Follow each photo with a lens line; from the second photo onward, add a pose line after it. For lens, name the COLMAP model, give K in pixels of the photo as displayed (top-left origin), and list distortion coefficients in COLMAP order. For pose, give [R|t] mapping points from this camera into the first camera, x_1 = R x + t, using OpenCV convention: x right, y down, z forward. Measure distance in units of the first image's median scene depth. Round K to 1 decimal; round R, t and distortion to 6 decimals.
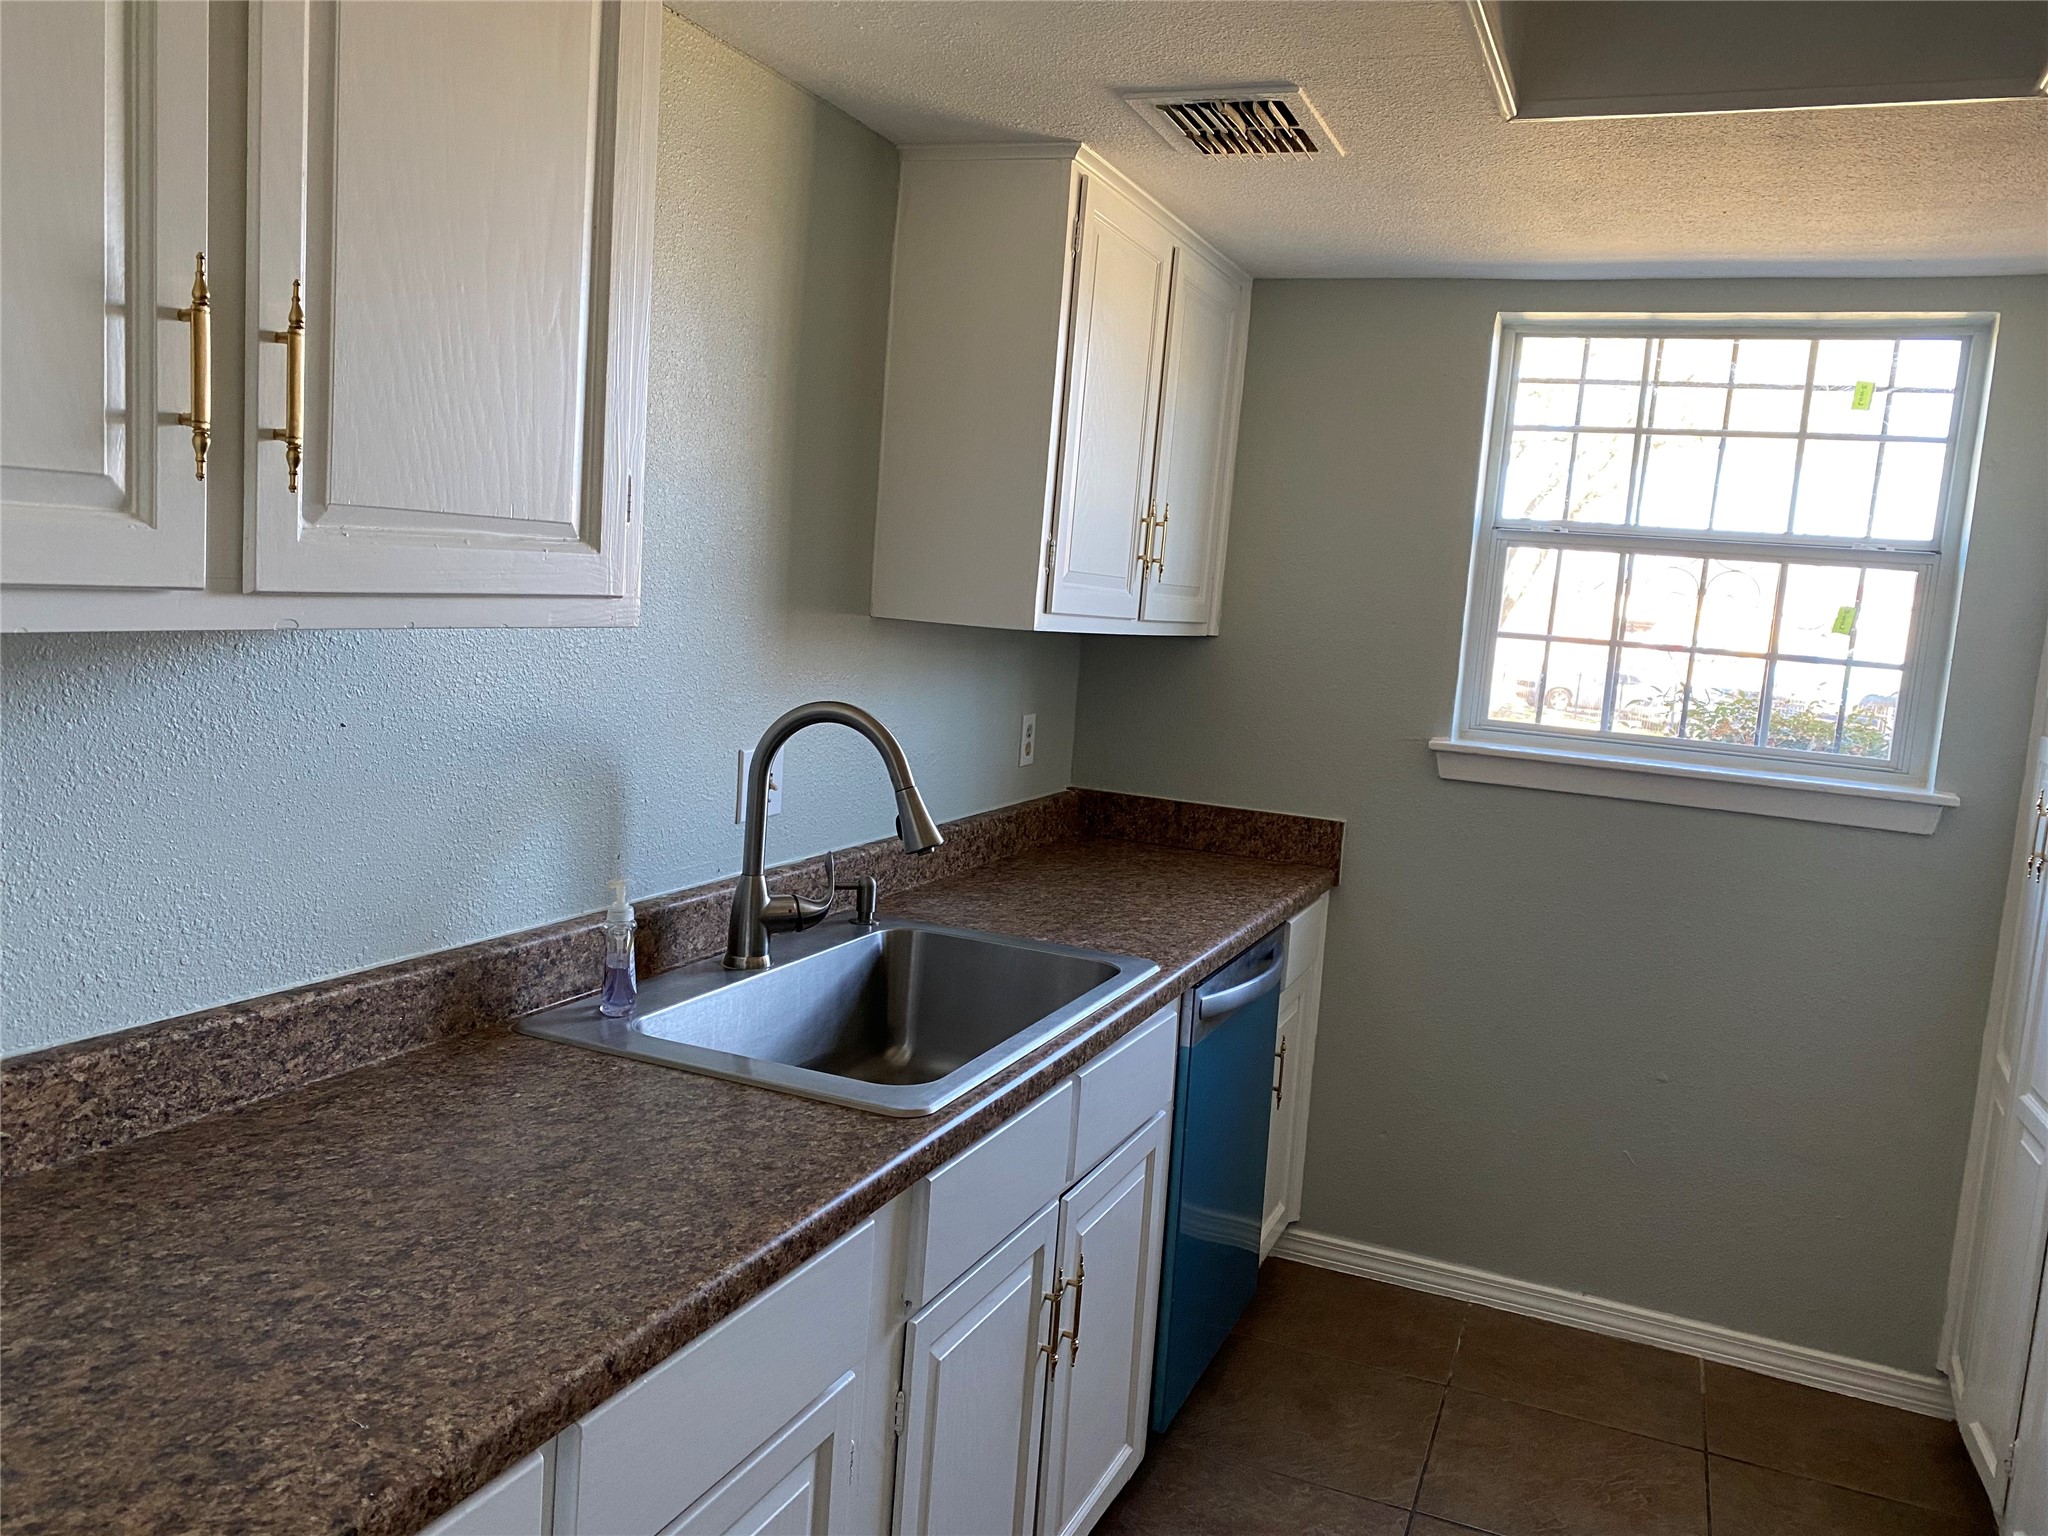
lens RADIAL K [[1574.4, 0, 1036.0], [0, 1574.4, 761.3], [0, 0, 1]] dist [-0.015956, 0.033913]
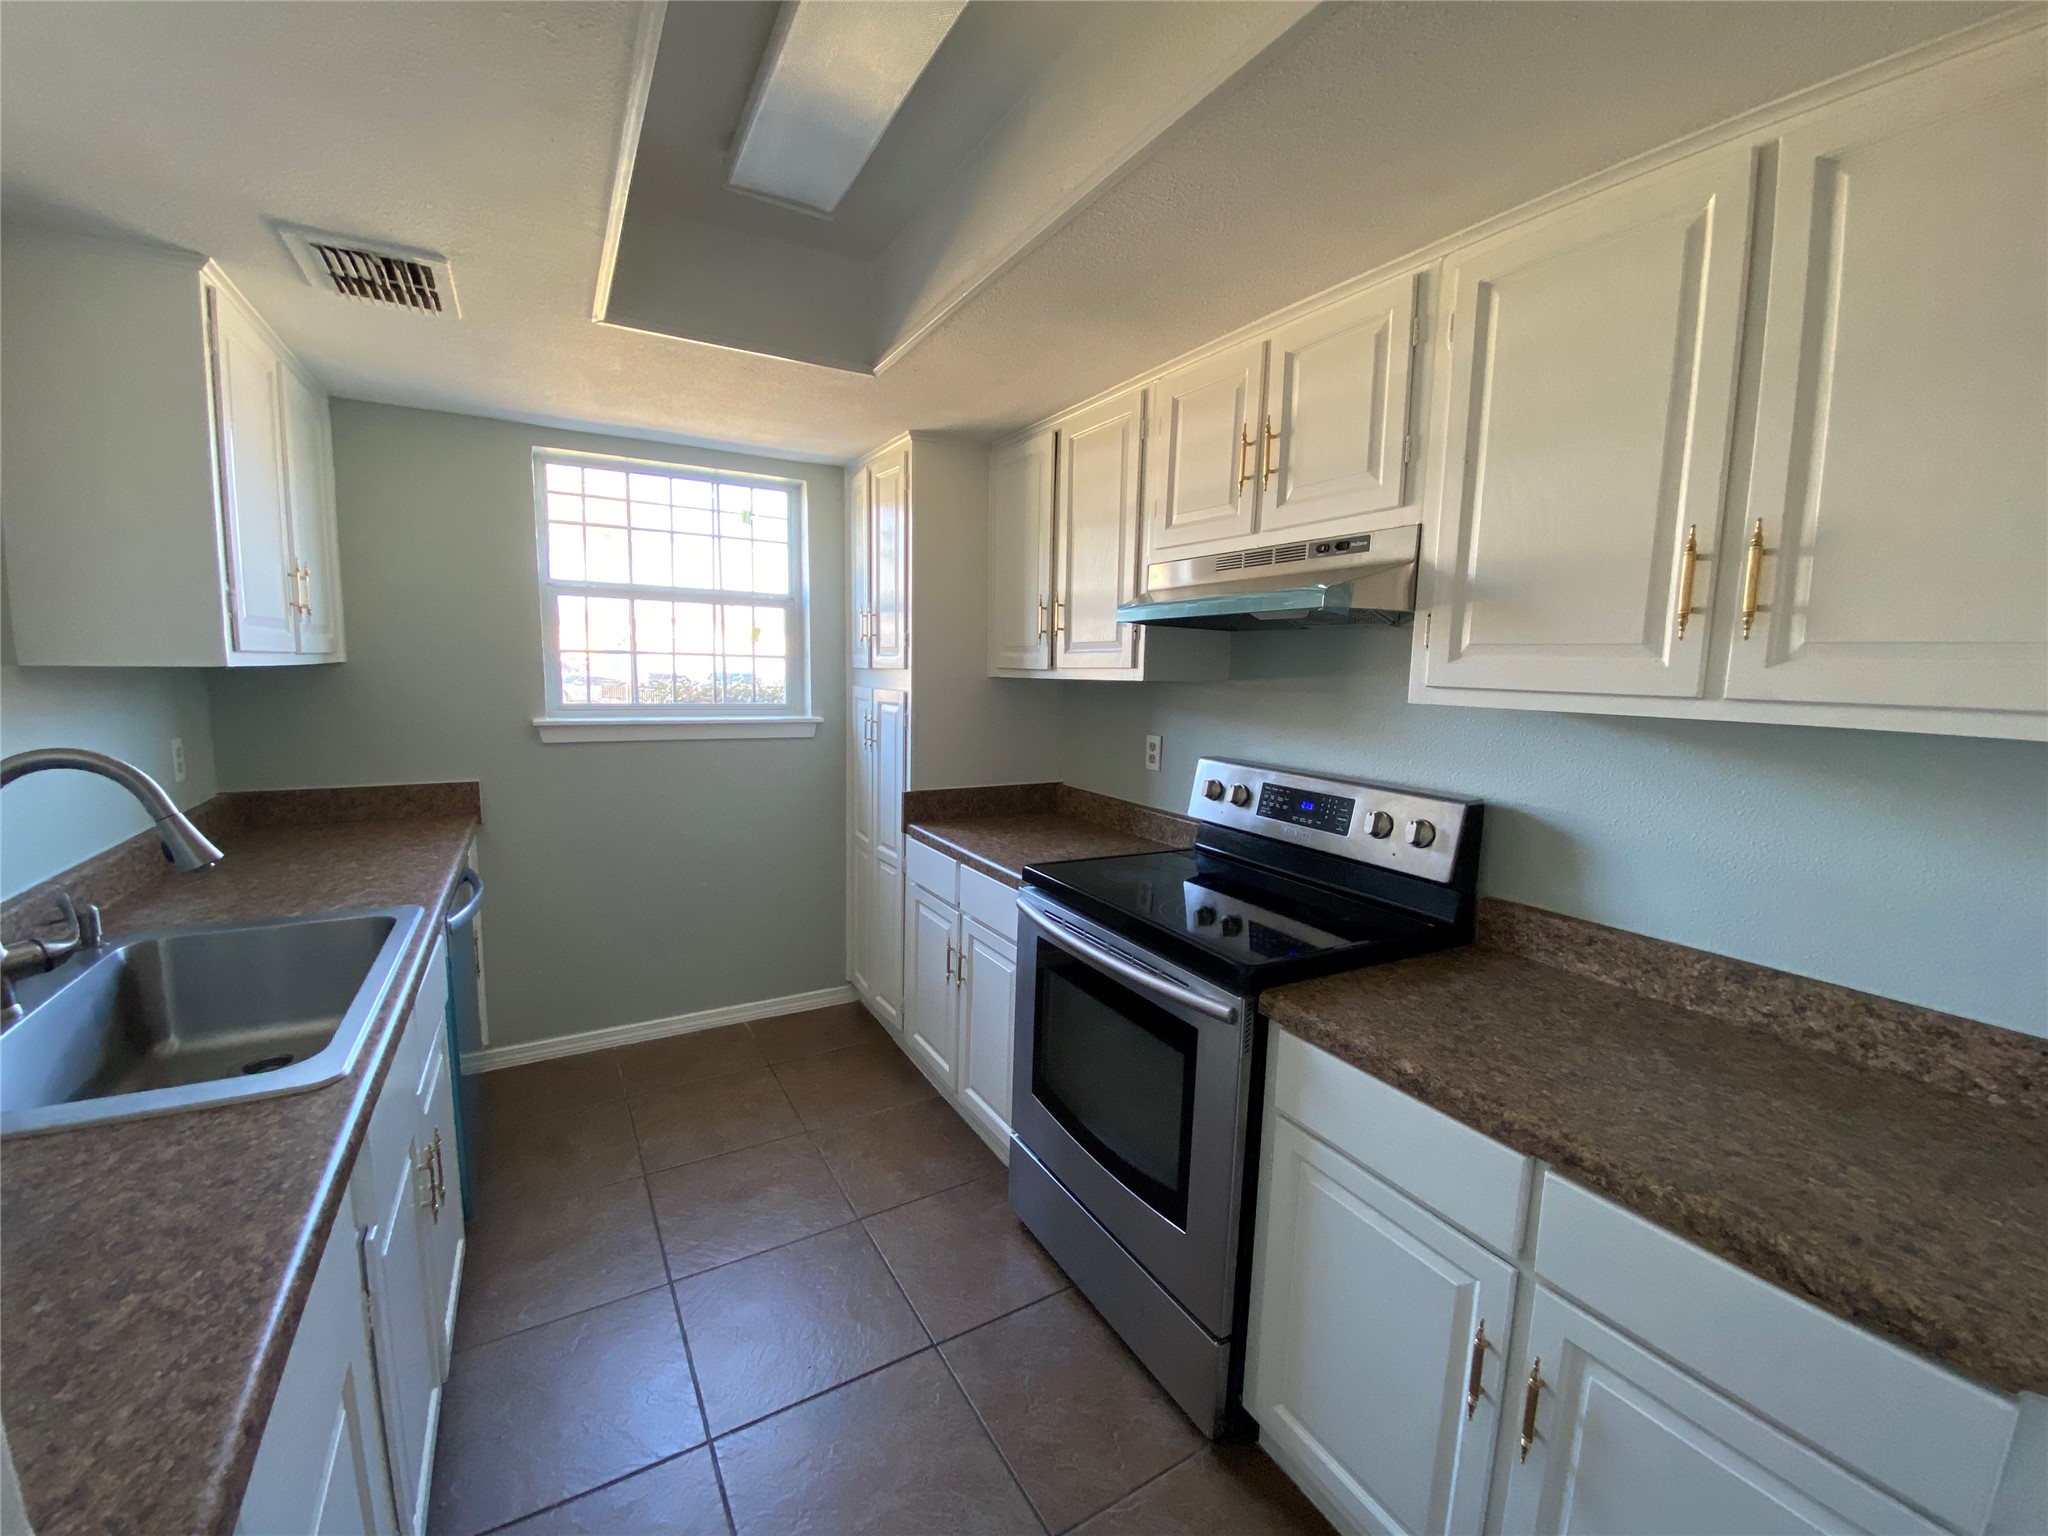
lens RADIAL K [[822.8, 0, 1024.0], [0, 822.8, 768.0], [0, 0, 1]] dist [0.023552, -0.023449]
pose [[0.598844, -0.165167, 0.783649, -0.117663], [0.109697, 0.986196, 0.124030, -0.016000], [-0.793317, 0.011689, 0.608696, 0.110898]]
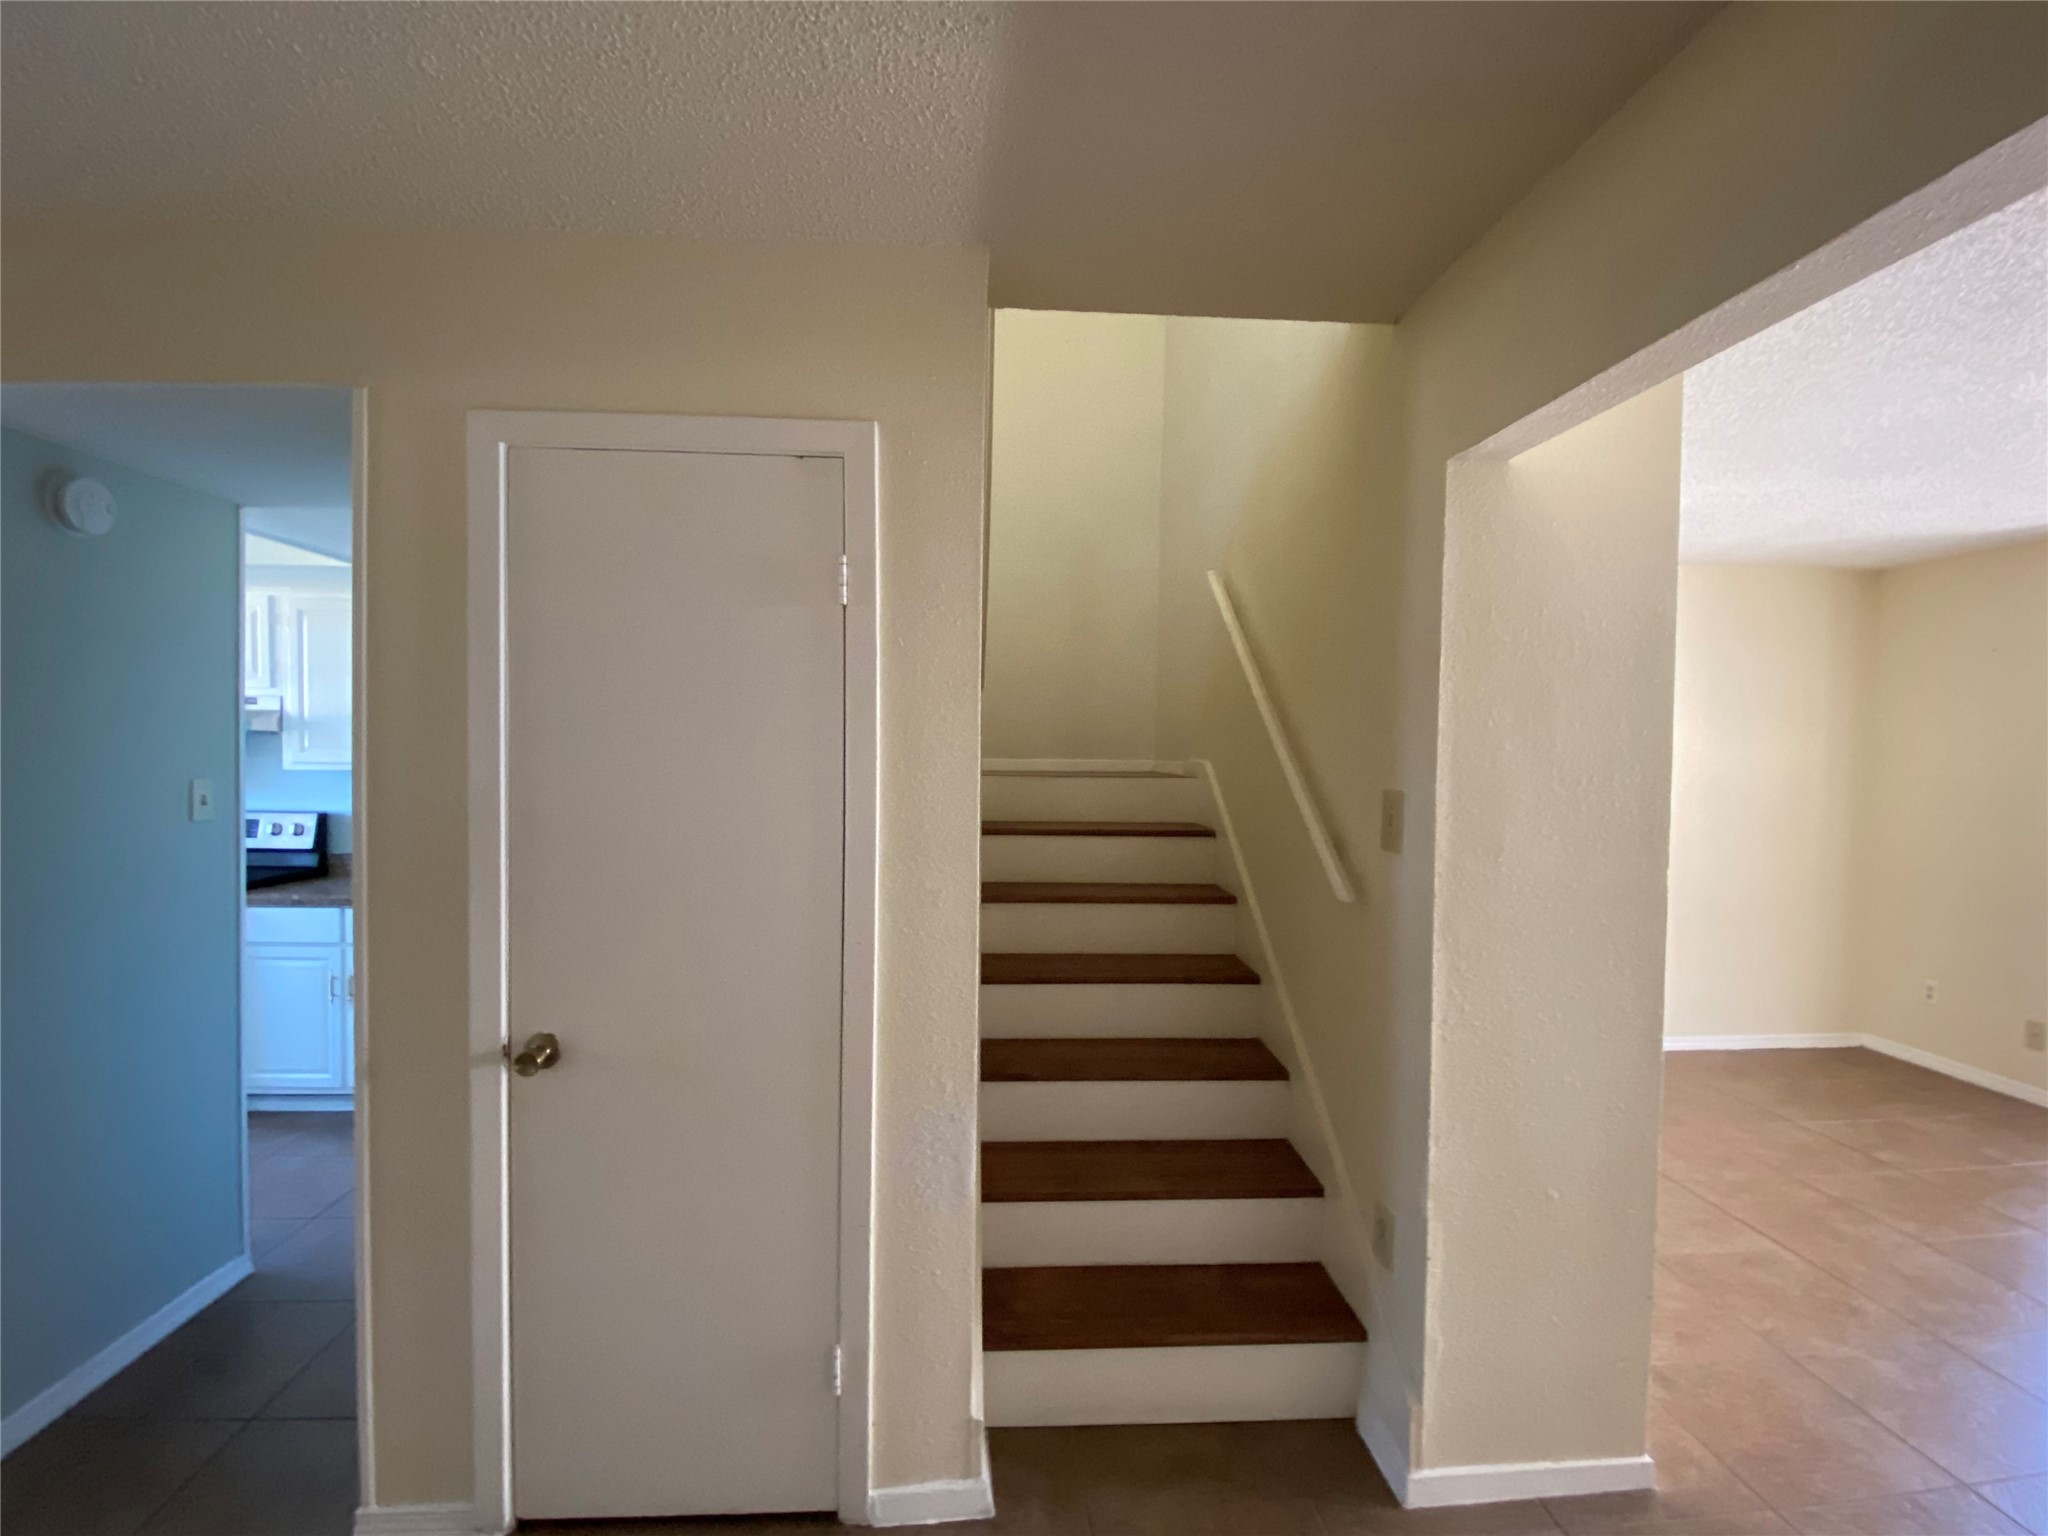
lens RADIAL K [[915.7, 0, 1024.0], [0, 915.7, 768.0], [0, 0, 1]] dist [-0.025027, -0.000564]
pose [[-0.450516, -0.097339, 0.887446, -1.226769], [0.057215, 0.988847, 0.137507, -0.087789], [-0.890933, 0.112724, -0.439922, -0.153879]]
